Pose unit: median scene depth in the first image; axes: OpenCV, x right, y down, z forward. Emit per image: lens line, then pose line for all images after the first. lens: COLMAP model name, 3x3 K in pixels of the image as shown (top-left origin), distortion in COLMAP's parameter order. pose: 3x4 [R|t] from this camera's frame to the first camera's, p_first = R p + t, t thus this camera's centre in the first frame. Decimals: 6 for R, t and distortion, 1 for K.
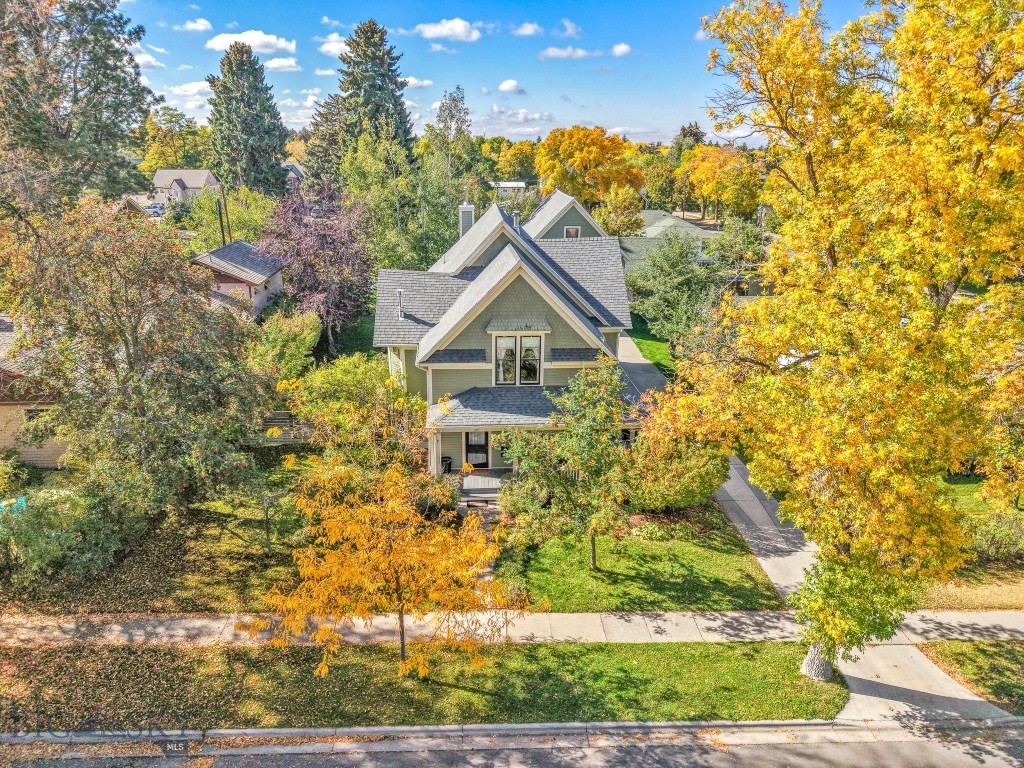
lens RADIAL K [[678.9, 0, 512.0], [0, 678.9, 384.0], [0, 0, 1]] dist [0.043345, -0.035421]
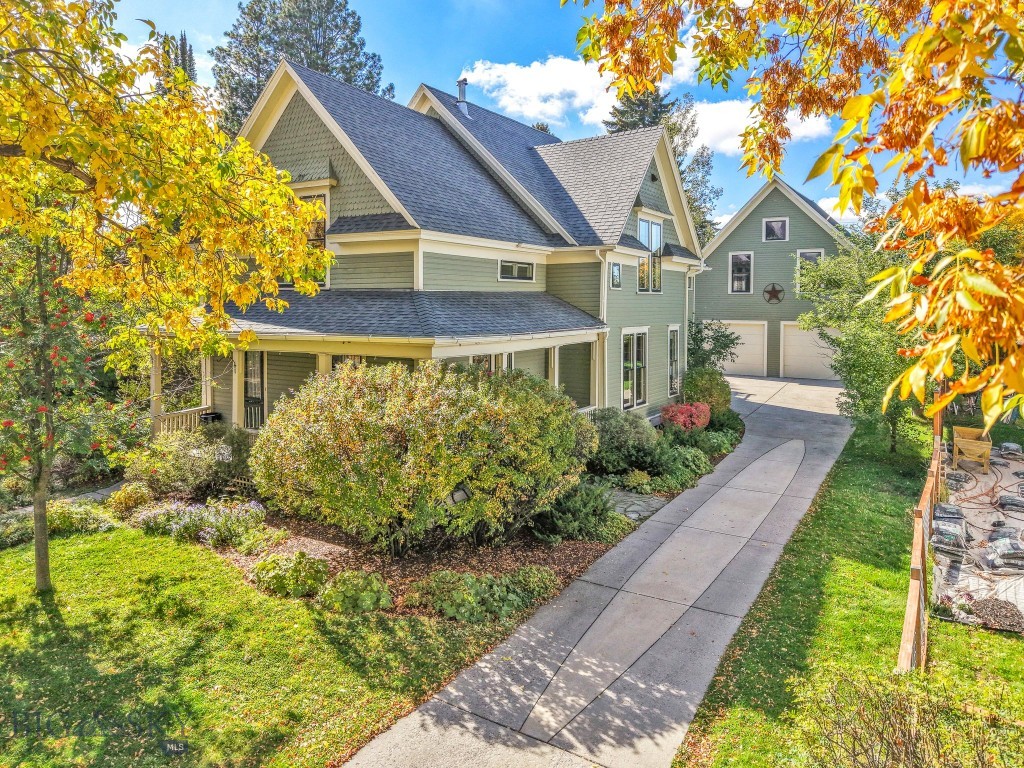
lens RADIAL K [[710.1, 0, 514.2], [0, 710.1, 303.6], [0, 0, 1]] dist [0.026103, -0.001613]
pose [[0.811924, 0.002860, -0.583756, 0.518867], [-0.195773, 0.943412, -0.267671, 0.144338], [0.549957, 0.331612, 0.766539, 0.652324]]
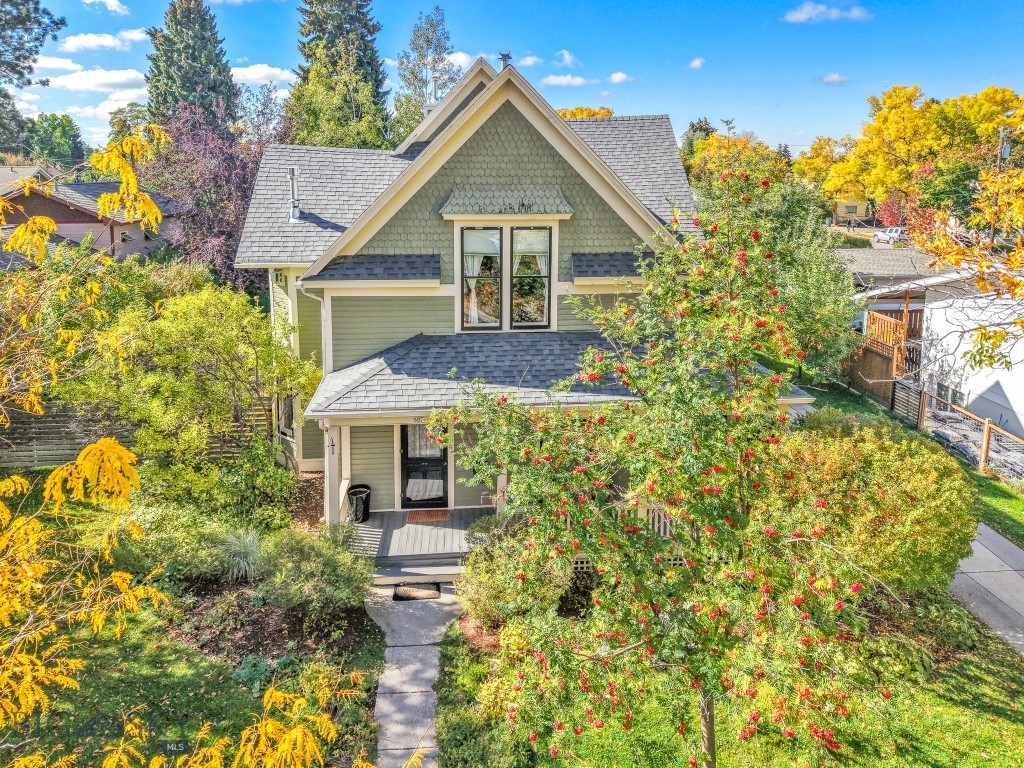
lens RADIAL K [[723.7, 0, 519.2], [0, 723.7, 244.2], [0, 0, 1]] dist [0.038204, -0.053491]
pose [[0.999939, -0.004014, 0.010300, 0.013191], [0.006313, 0.972214, -0.234007, 0.066084], [-0.009074, 0.234058, 0.972180, 0.478623]]
